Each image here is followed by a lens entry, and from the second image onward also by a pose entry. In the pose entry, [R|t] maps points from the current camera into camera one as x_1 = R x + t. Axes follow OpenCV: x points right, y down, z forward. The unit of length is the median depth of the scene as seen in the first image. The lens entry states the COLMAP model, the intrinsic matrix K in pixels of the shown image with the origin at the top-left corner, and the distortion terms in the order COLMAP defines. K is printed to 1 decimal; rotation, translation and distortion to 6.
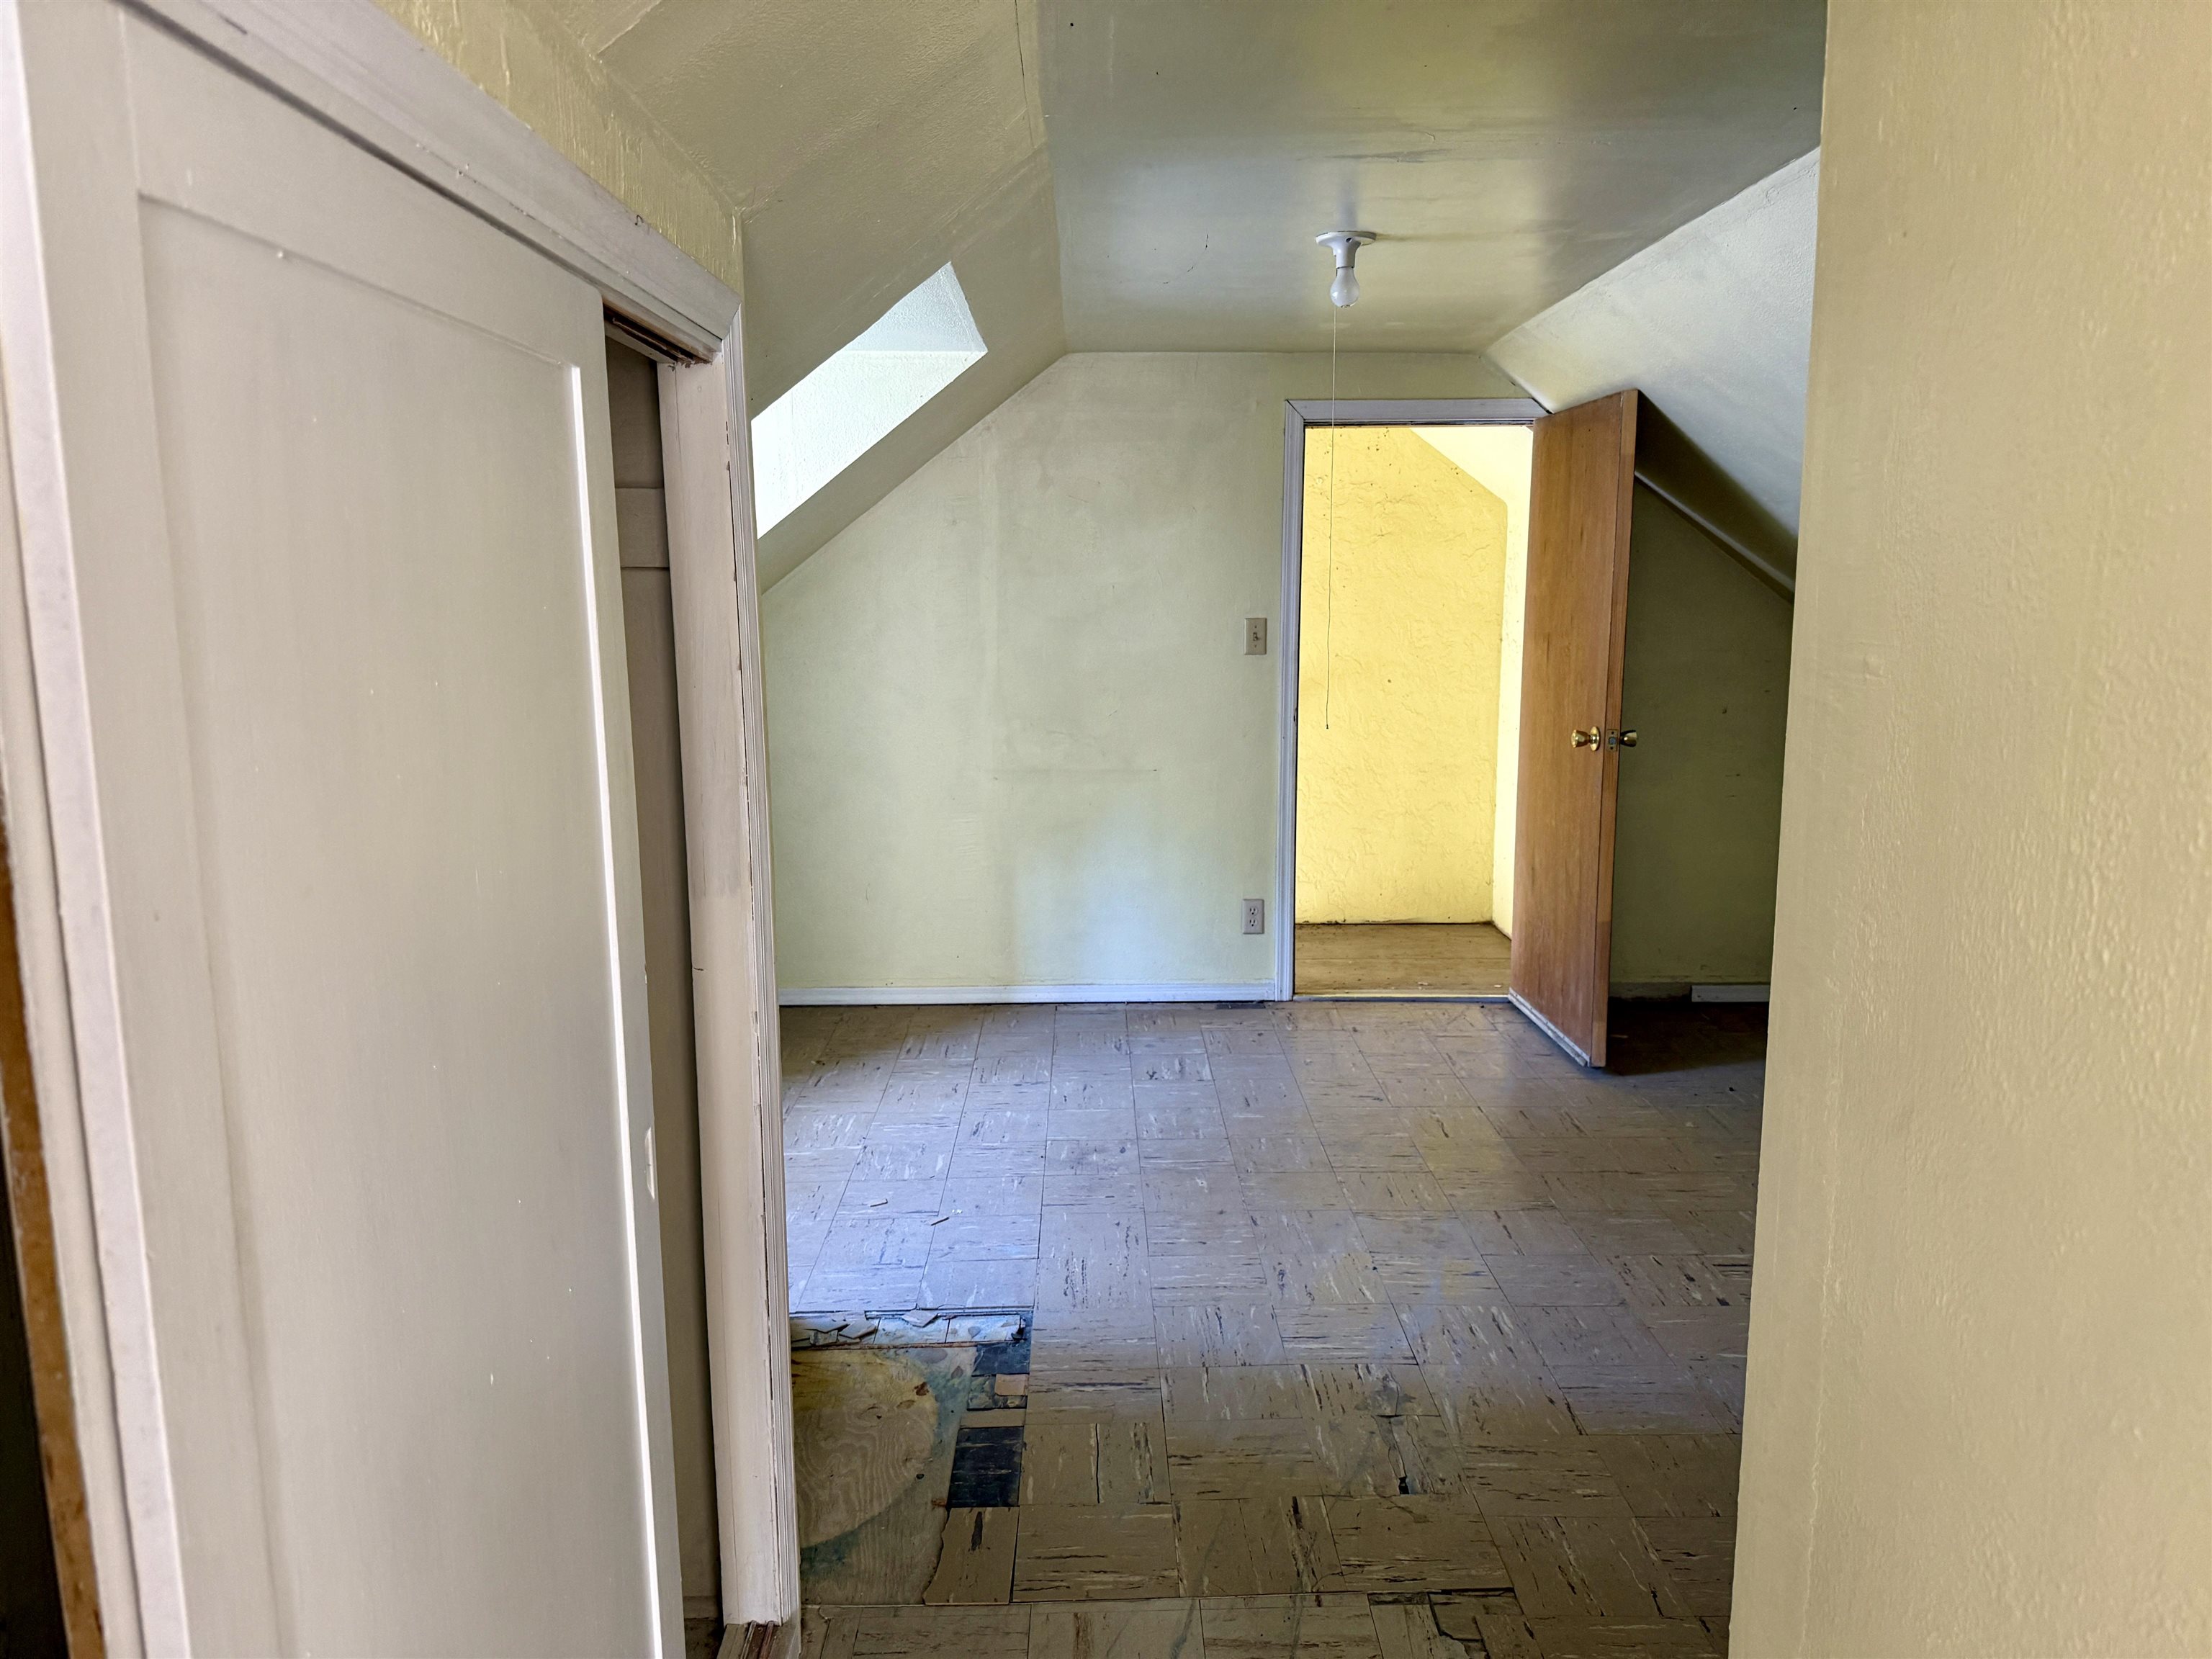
lens RADIAL K [[1542.8, 0, 1106.2], [0, 1542.8, 832.7], [0, 0, 1]] dist [0.048320, -0.002465]
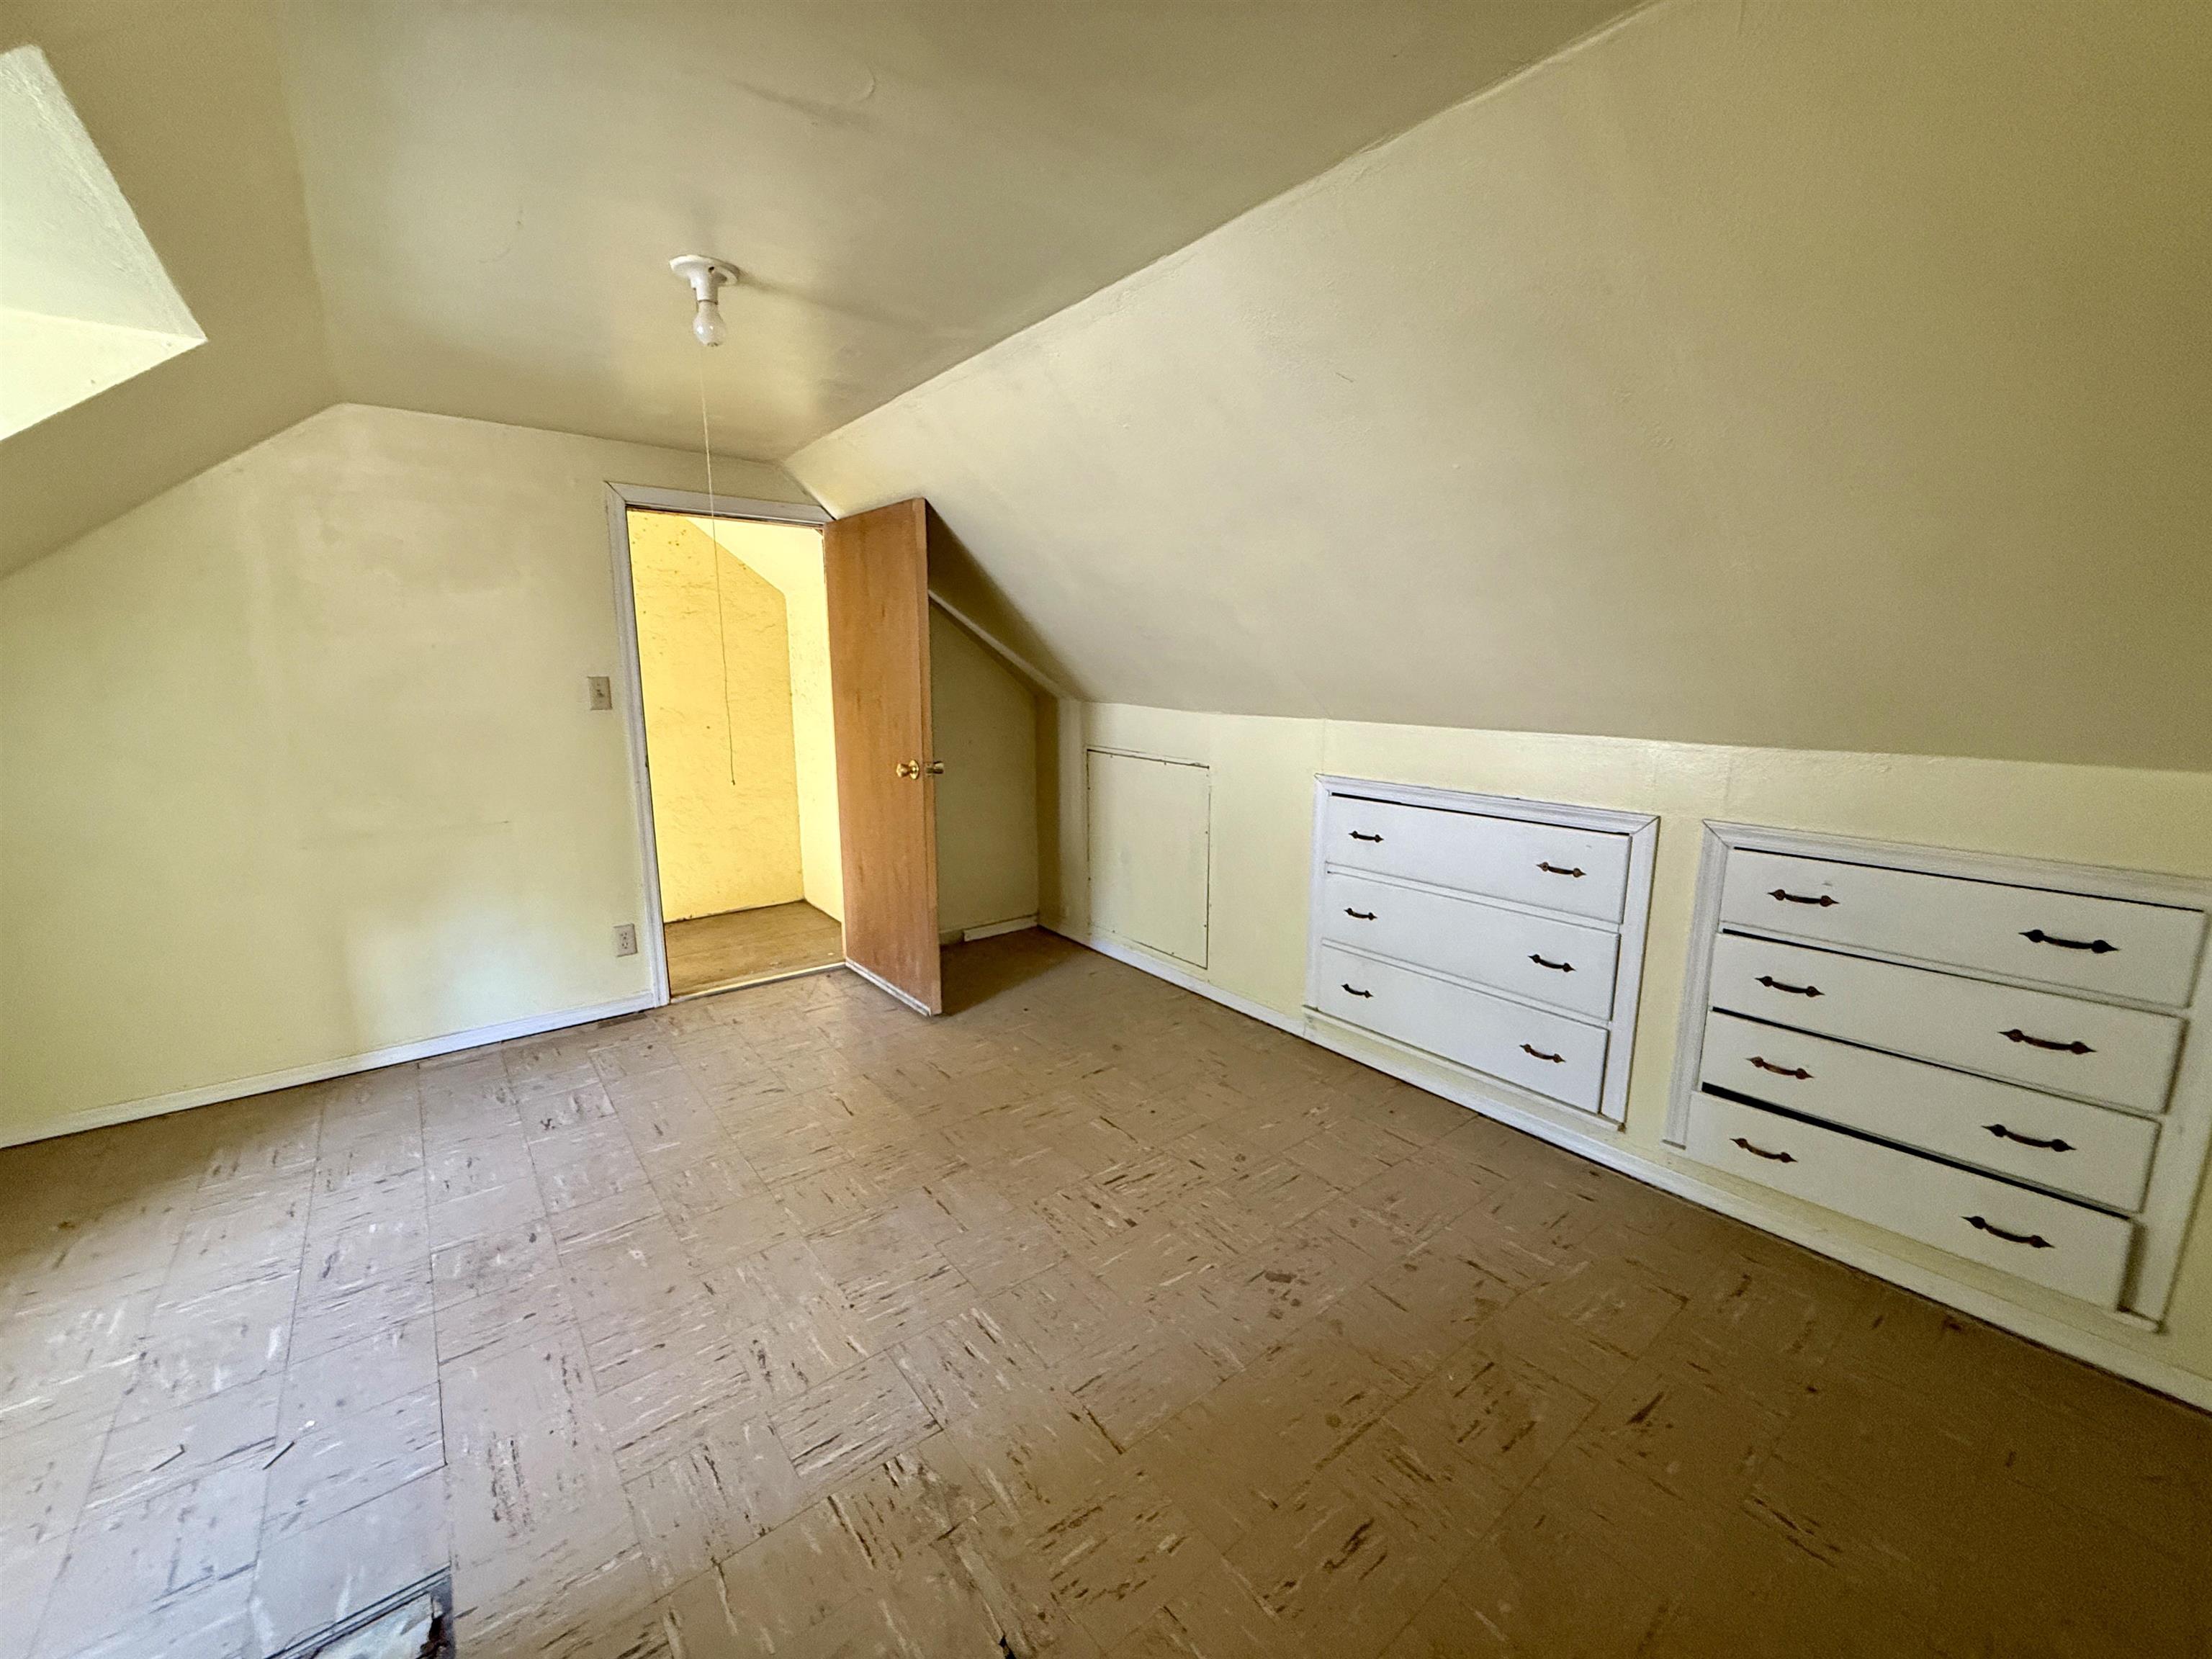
lens RADIAL K [[891.0, 0, 1112.1], [0, 891.0, 833.5], [0, 0, 1]] dist [0.000737, -0.000994]
pose [[0.791056, -0.107303, 0.602260, -0.010002], [0.088421, 0.994214, 0.060996, -0.039899], [-0.605320, 0.005001, 0.795966, 0.316793]]
